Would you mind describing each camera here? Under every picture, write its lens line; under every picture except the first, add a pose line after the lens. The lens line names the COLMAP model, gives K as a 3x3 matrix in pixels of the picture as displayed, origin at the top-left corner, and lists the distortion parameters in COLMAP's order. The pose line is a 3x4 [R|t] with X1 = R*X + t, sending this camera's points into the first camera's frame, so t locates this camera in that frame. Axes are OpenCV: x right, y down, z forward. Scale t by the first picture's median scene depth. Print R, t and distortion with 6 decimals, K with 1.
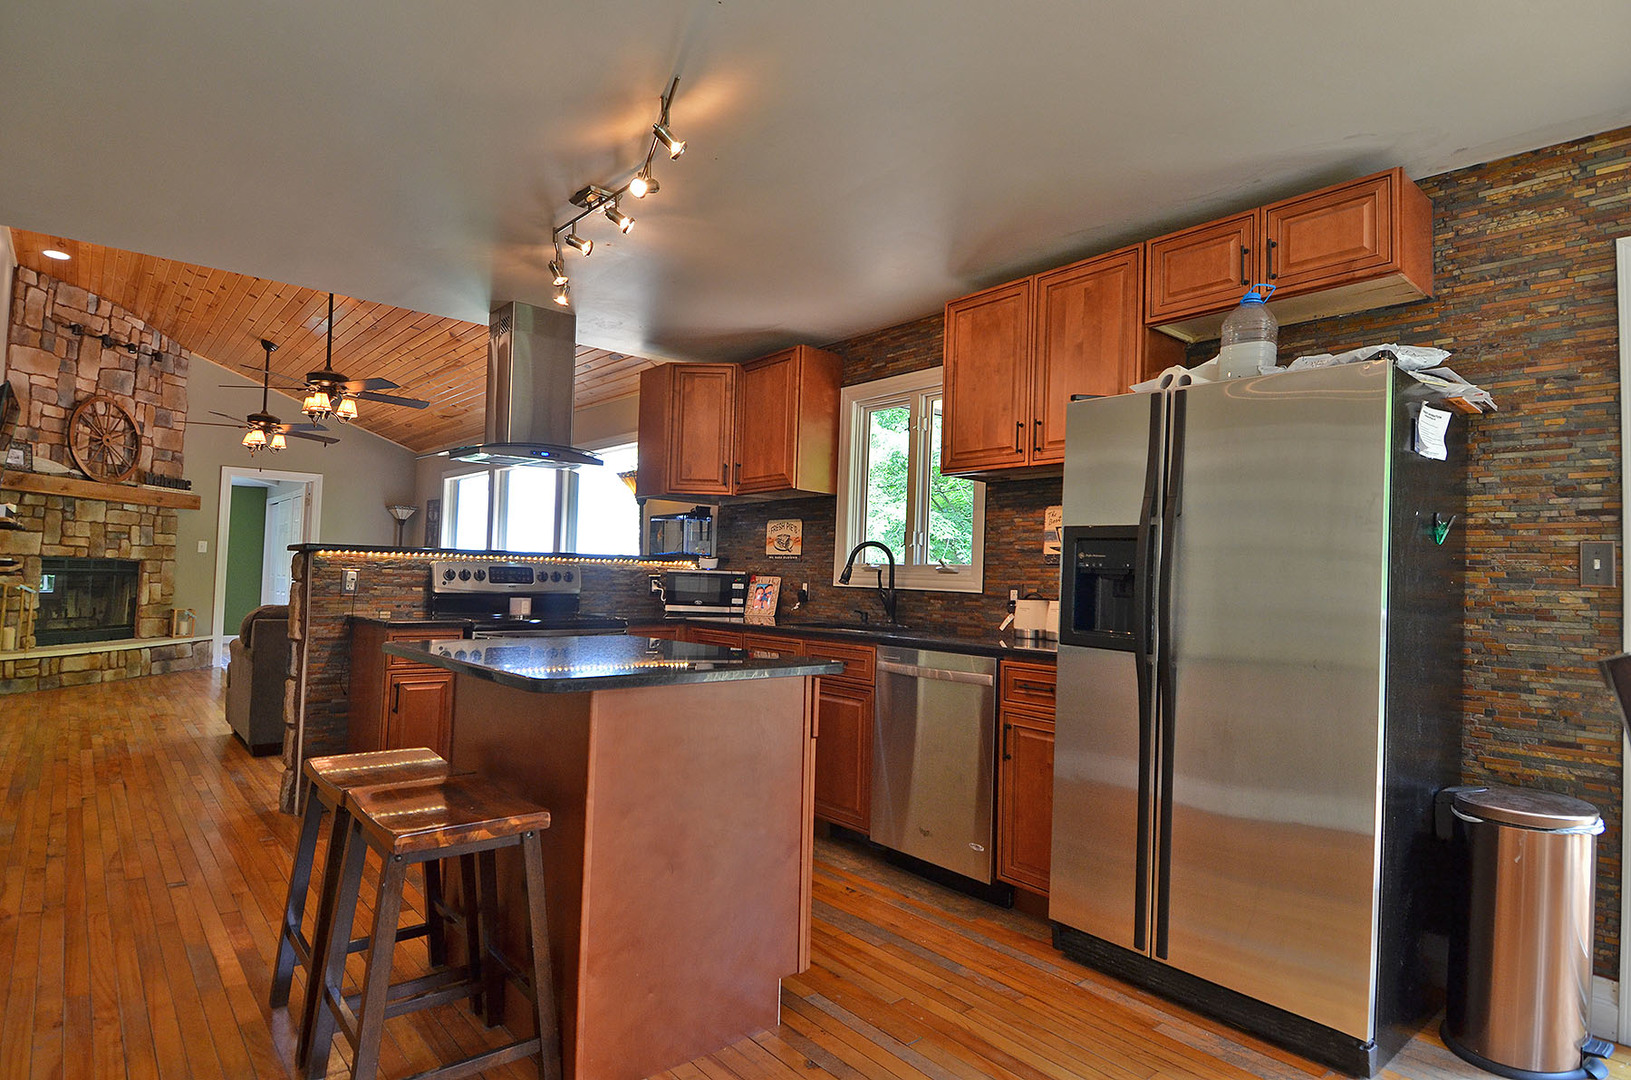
lens RADIAL K [[875.0, 0, 813.8], [0, 875.0, 539.8], [0, 0, 1]] dist [0.033069, -0.041419]
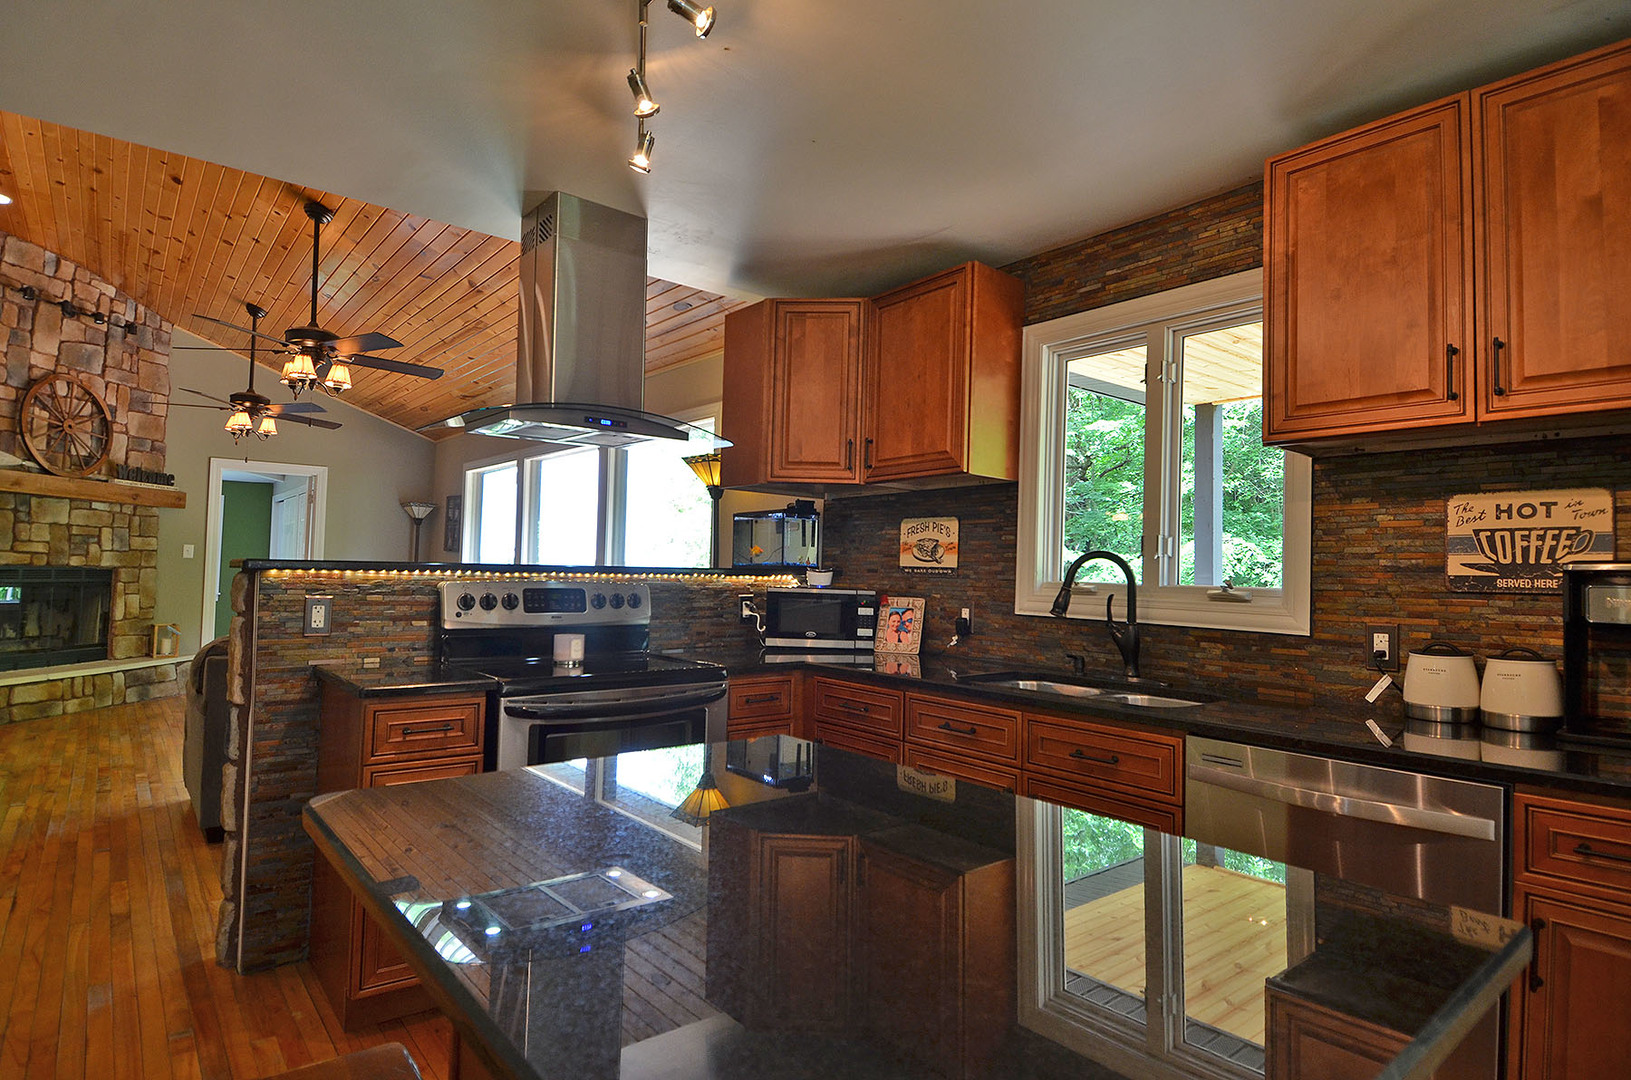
lens RADIAL K [[875.0, 0, 805.7], [0, 875.0, 540.4], [0, 0, 1]] dist [0.033069, -0.041419]
pose [[0.999447, -0.003992, -0.033010, -0.109207], [0.004177, 0.999976, 0.005534, -0.008895], [0.032987, -0.005669, 0.999440, 0.278515]]
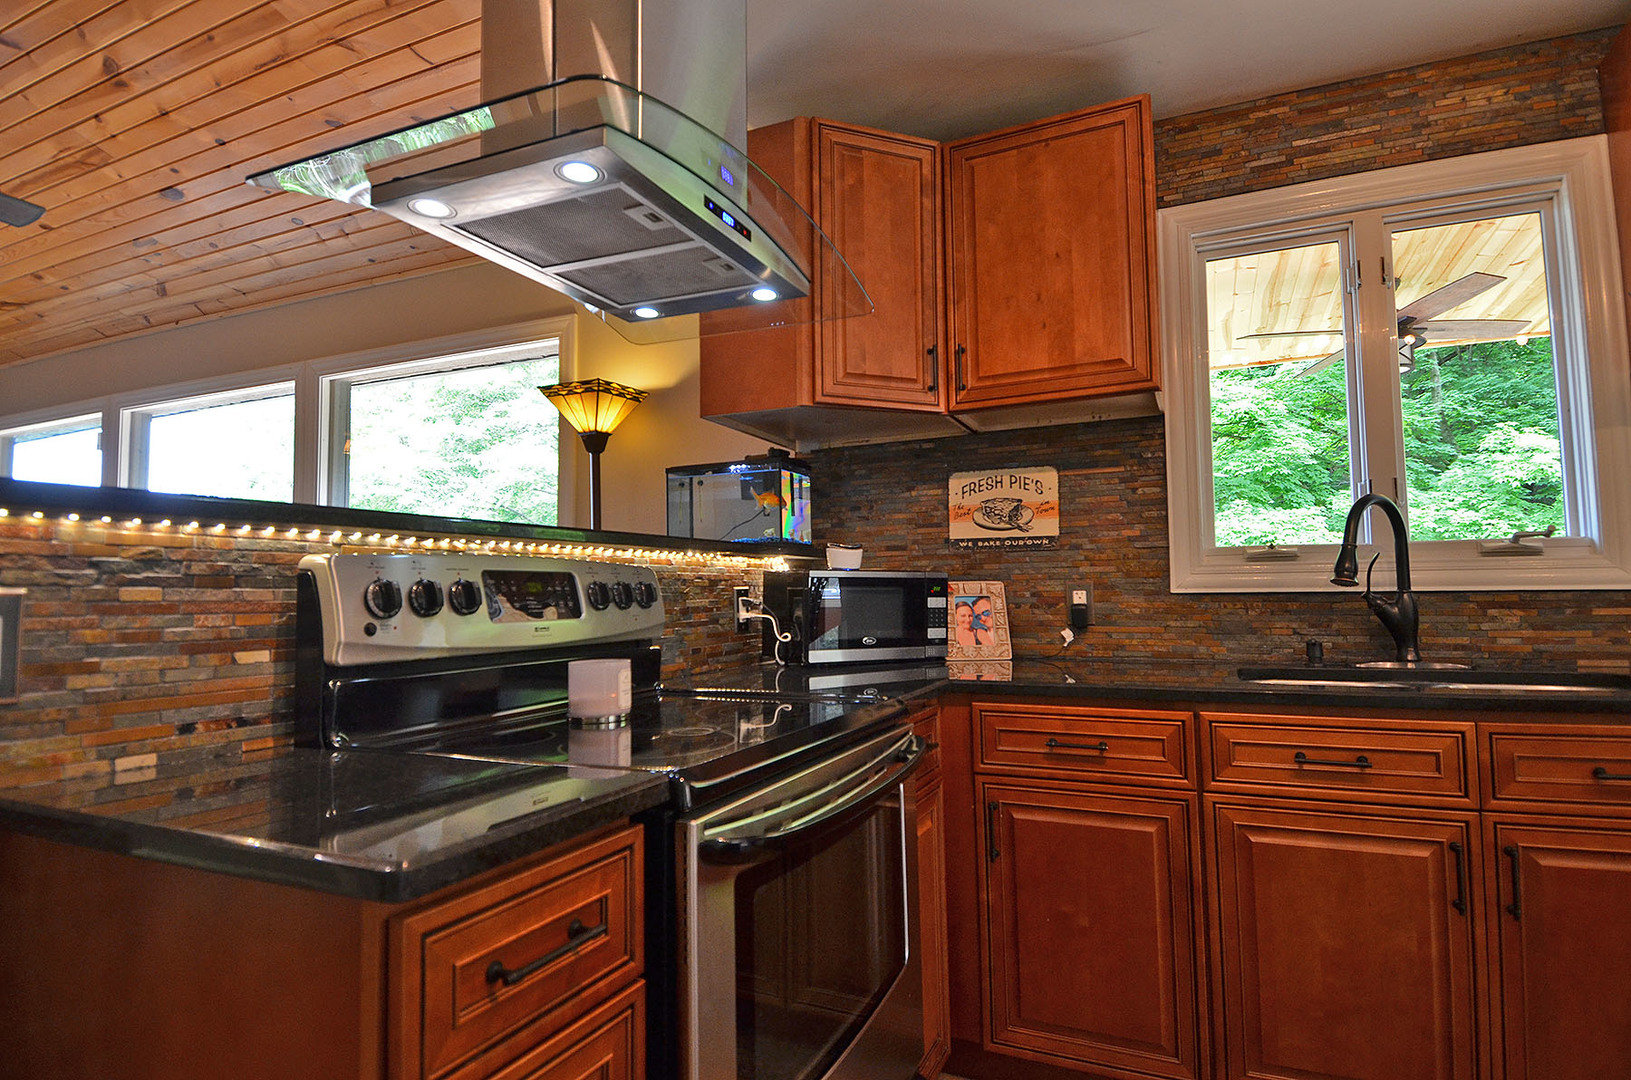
lens RADIAL K [[875.0, 0, 829.5], [0, 875.0, 541.8], [0, 0, 1]] dist [0.033069, -0.041419]
pose [[0.904574, -0.013171, 0.426114, -0.341068], [0.019160, 0.999769, -0.009770, 0.022272], [-0.425886, 0.017002, 0.904617, 0.569082]]
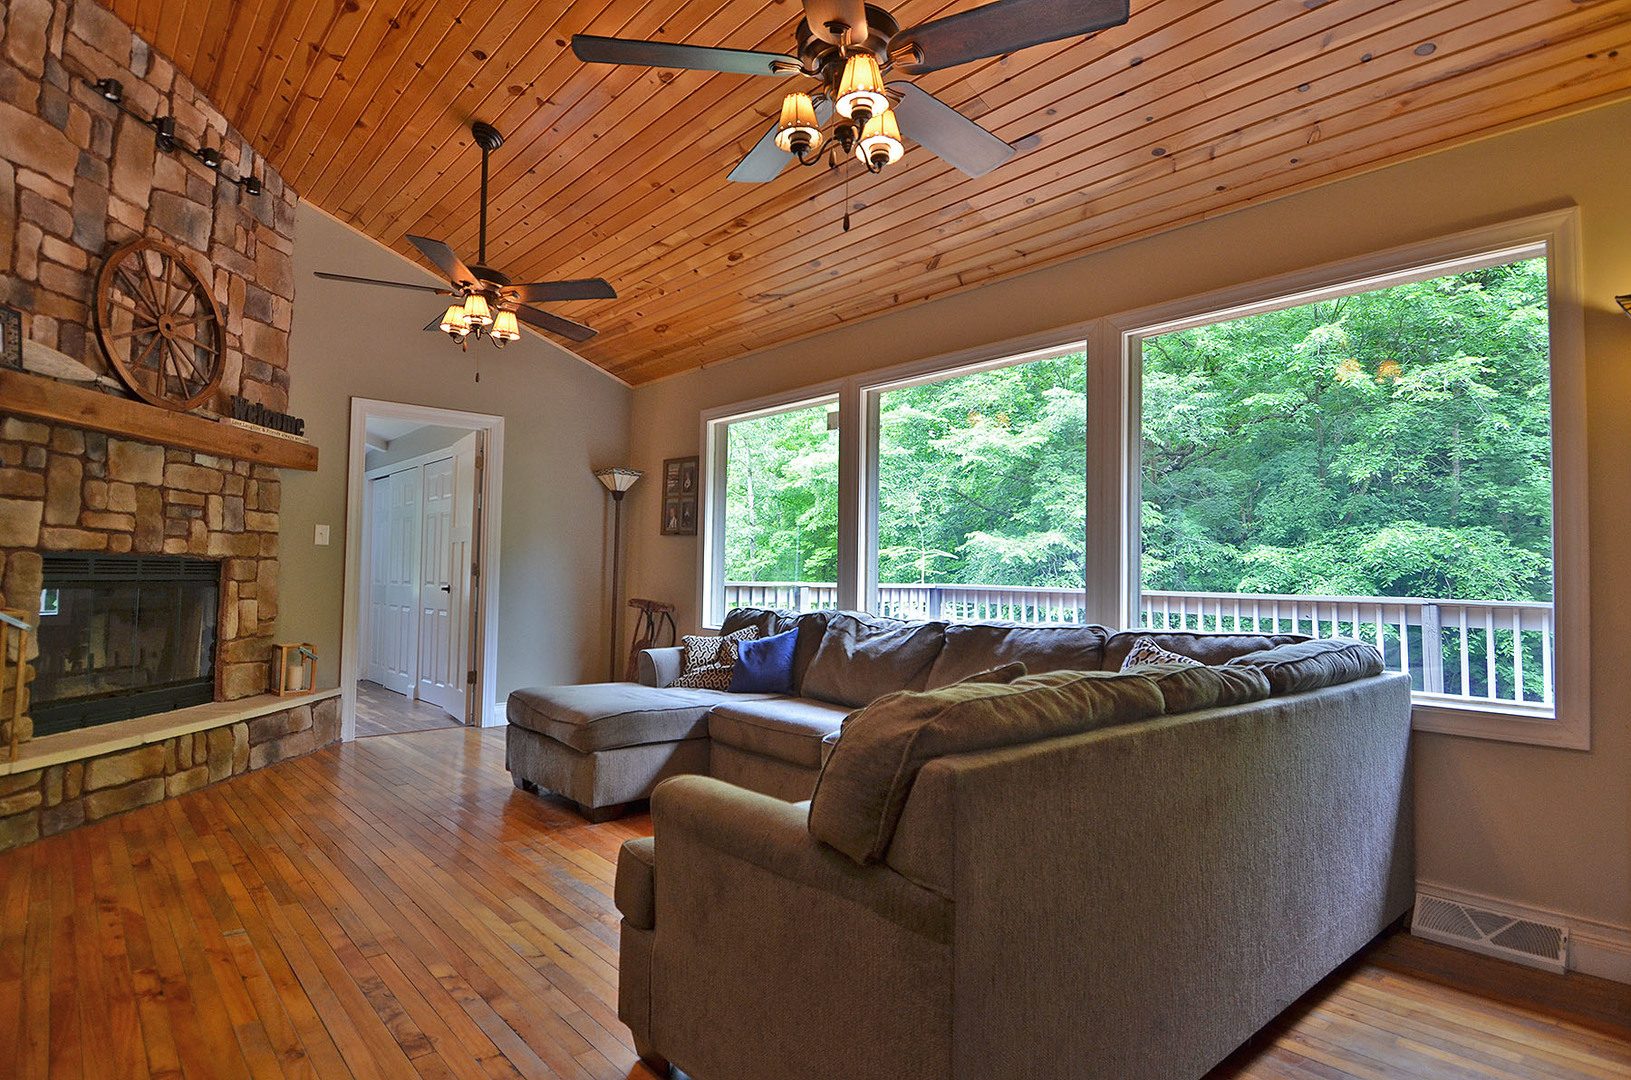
lens RADIAL K [[875.0, 0, 809.7], [0, 875.0, 540.9], [0, 0, 1]] dist [0.033069, -0.041419]
pose [[0.999928, -0.011984, -0.000013, -0.653707], [0.011984, 0.999928, 0.000510, 0.026546], [0.000007, -0.000510, 1.000000, 0.736918]]
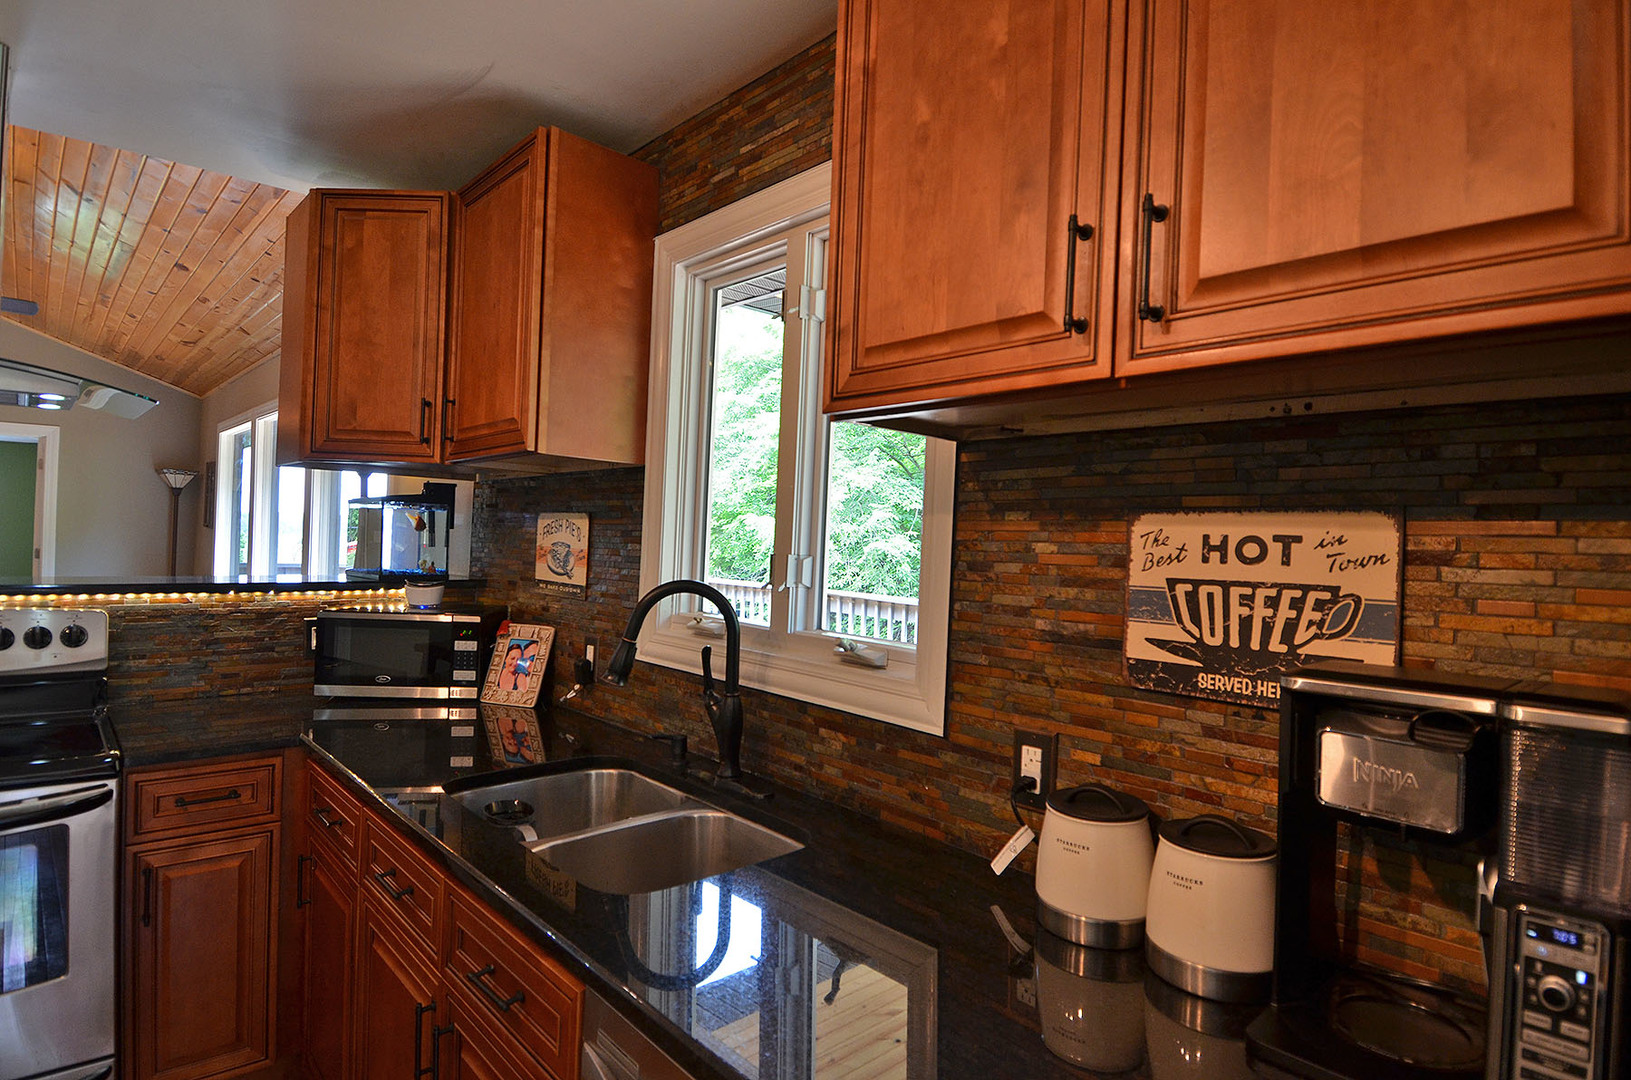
lens RADIAL K [[875.0, 0, 818.4], [0, 875.0, 542.9], [0, 0, 1]] dist [0.033069, -0.041419]
pose [[0.999384, 0.005189, 0.034712, 0.095513], [-0.006802, 0.998894, 0.046520, -0.029937], [-0.034432, -0.046728, 0.998314, 0.480935]]
